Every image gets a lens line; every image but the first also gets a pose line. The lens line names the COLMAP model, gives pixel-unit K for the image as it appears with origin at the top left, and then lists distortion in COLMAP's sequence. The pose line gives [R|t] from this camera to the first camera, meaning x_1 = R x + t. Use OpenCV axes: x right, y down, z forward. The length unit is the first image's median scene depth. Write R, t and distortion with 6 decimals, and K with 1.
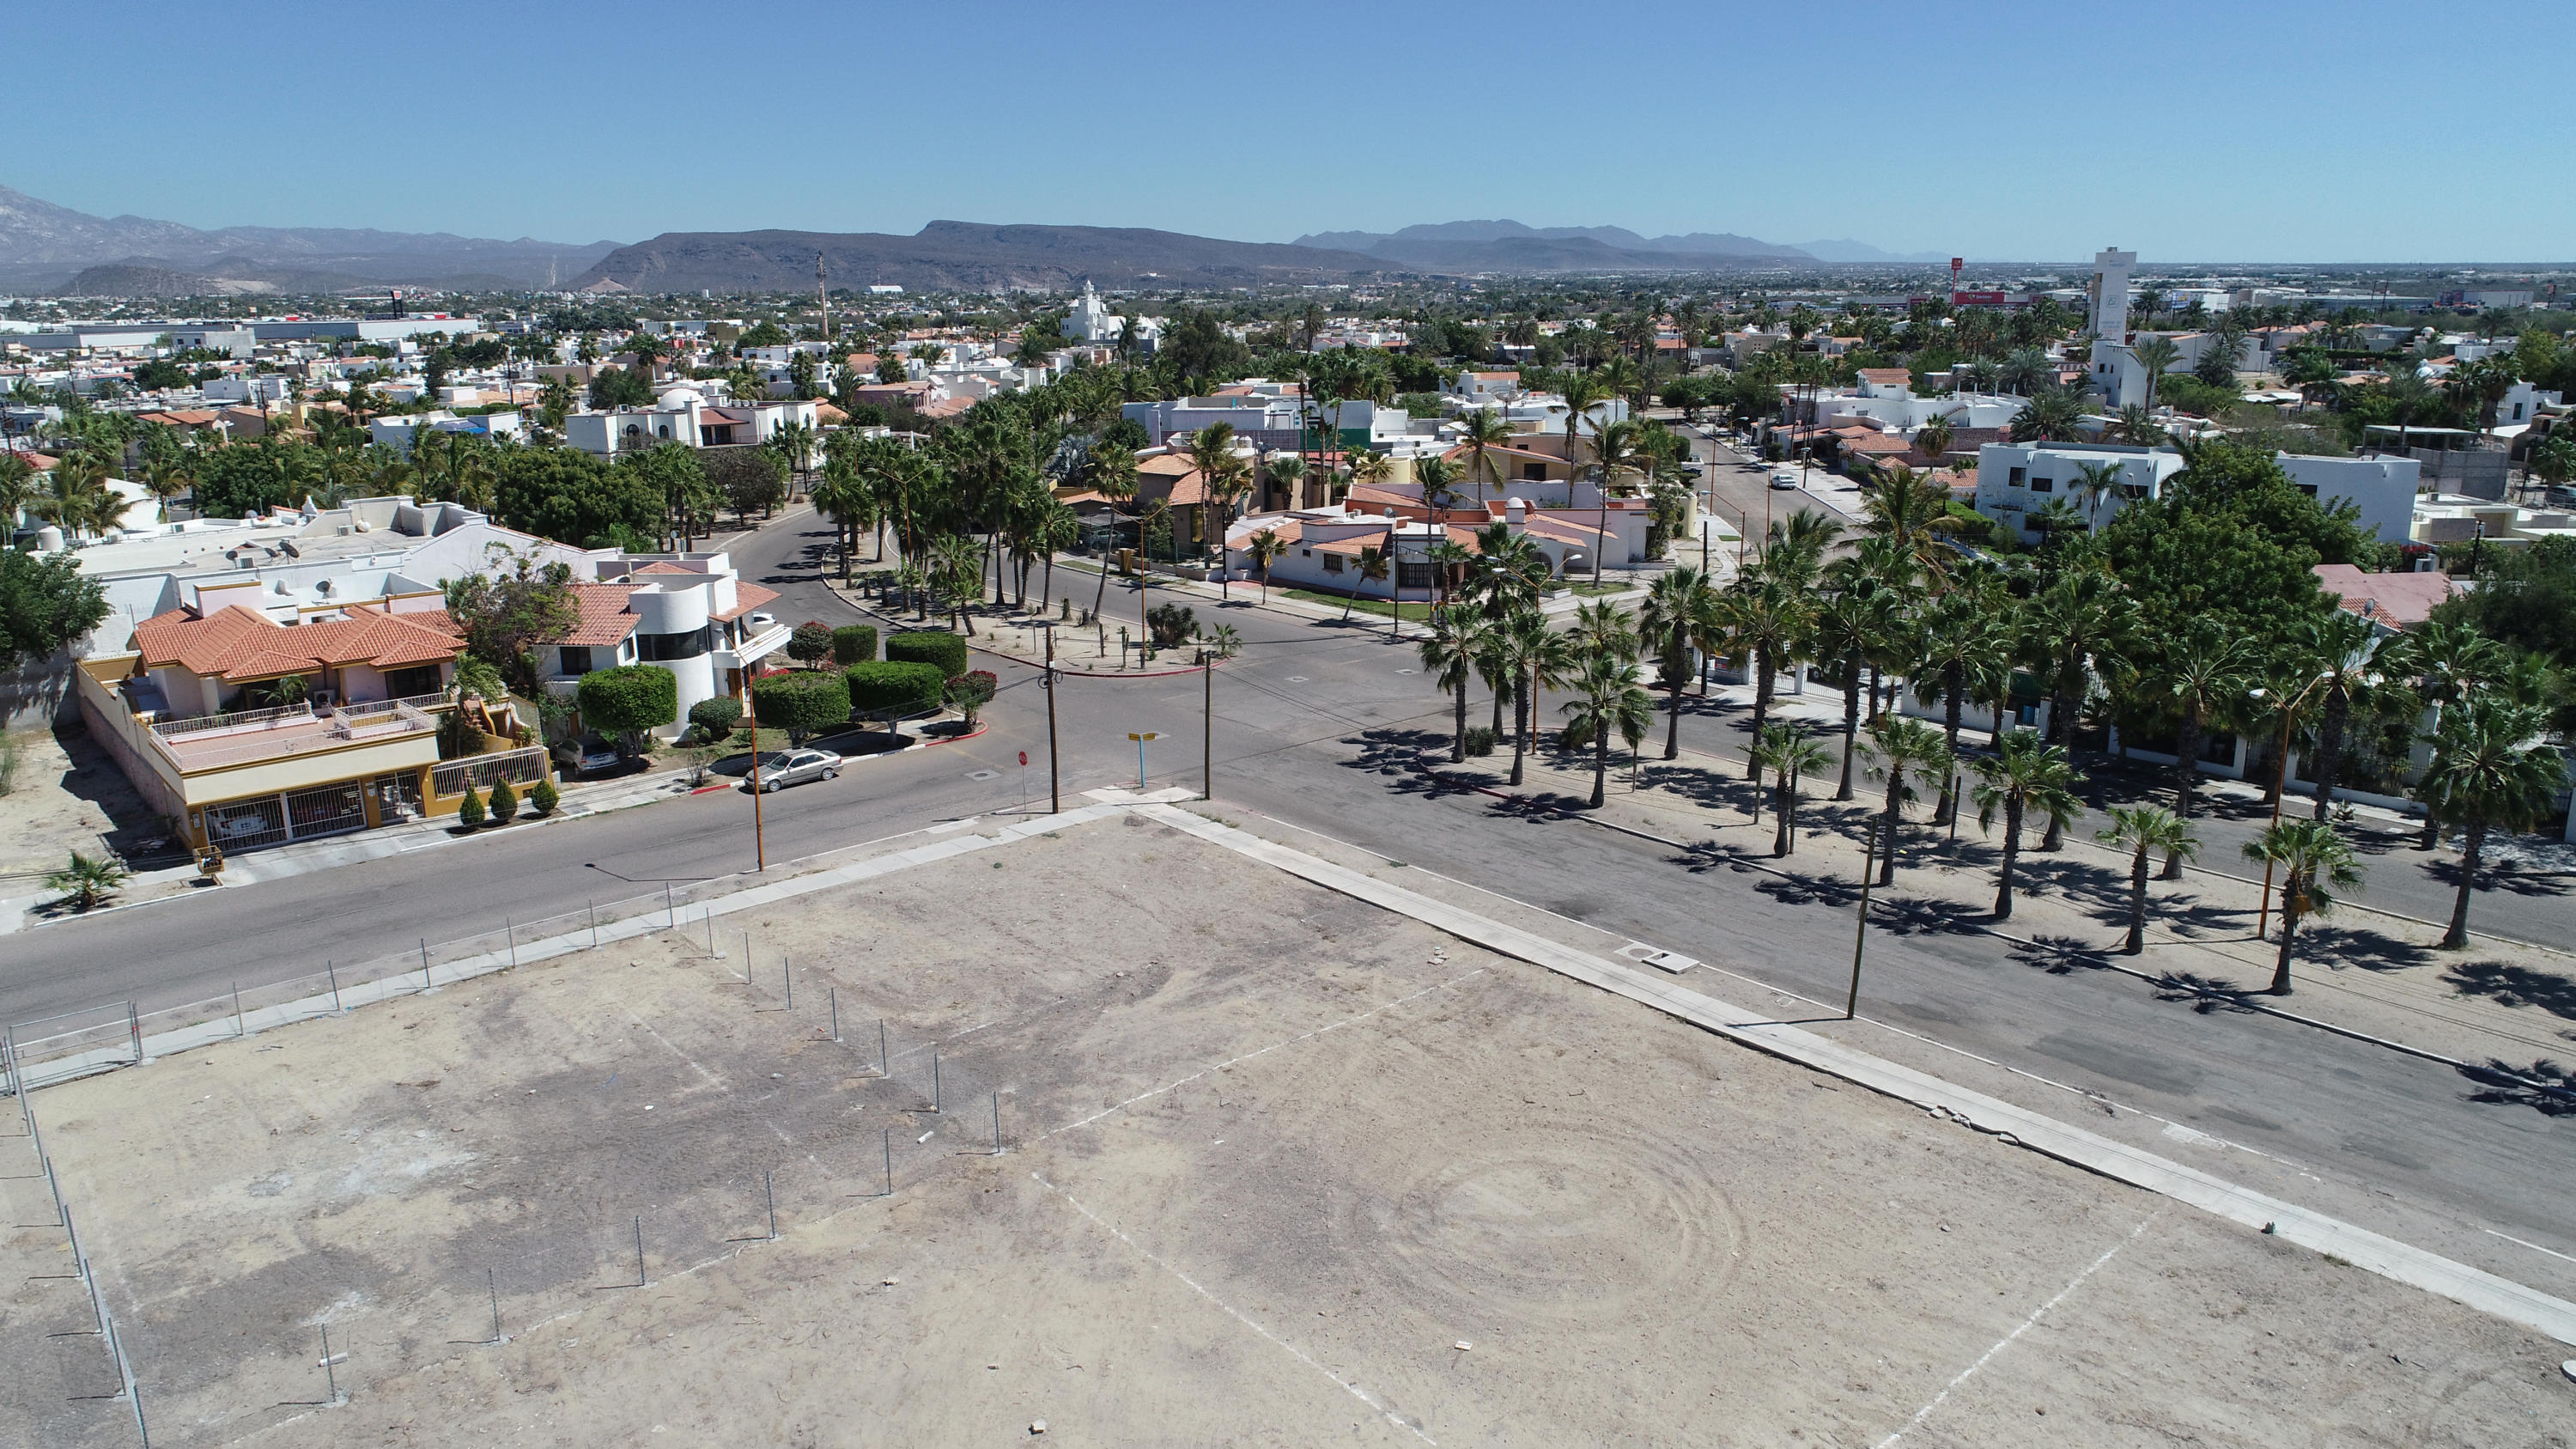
lens RADIAL K [[1734.7, 0, 1285.3], [0, 1734.7, 727.3], [0, 0, 1]] dist [0.001965, -0.001555]
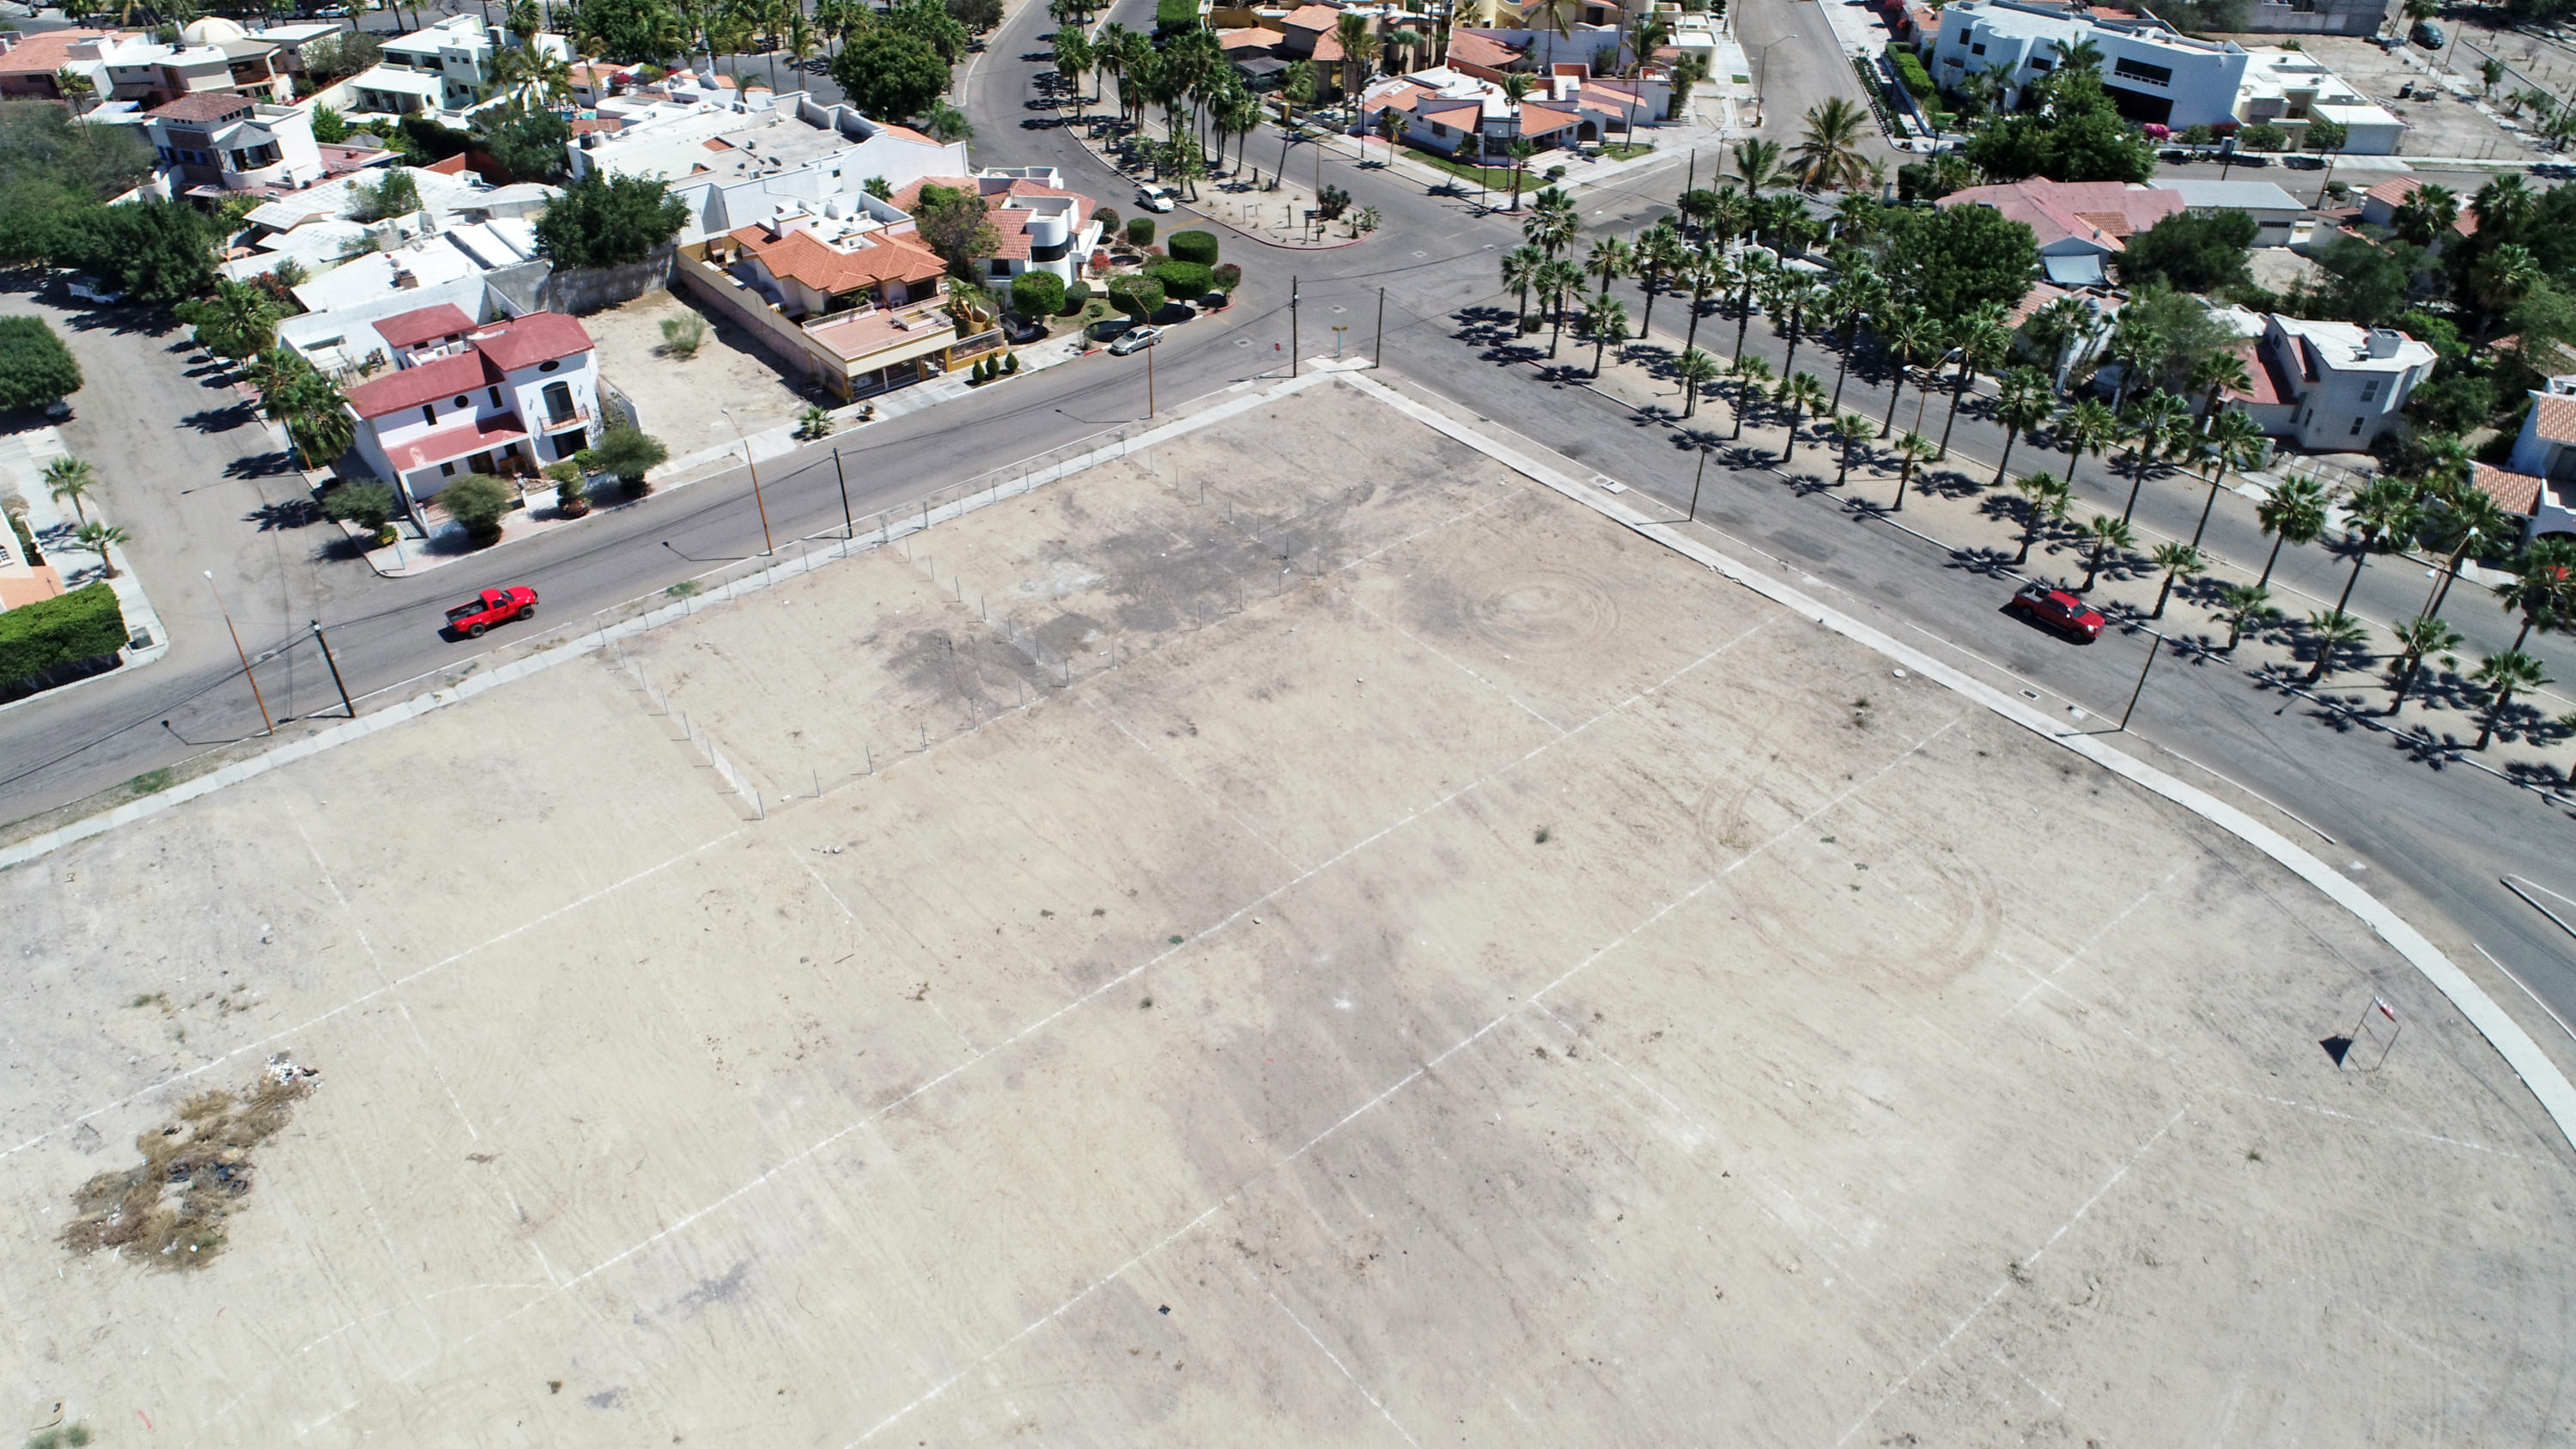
lens RADIAL K [[1734.7, 0, 1318.1], [0, 1734.7, 717.5], [0, 0, 1]] dist [0.001965, -0.001555]
pose [[0.999793, 0.019928, -0.004065, -0.110364], [-0.017051, 0.930213, 0.366625, -0.334878], [0.011087, -0.366480, 0.930360, -0.959342]]
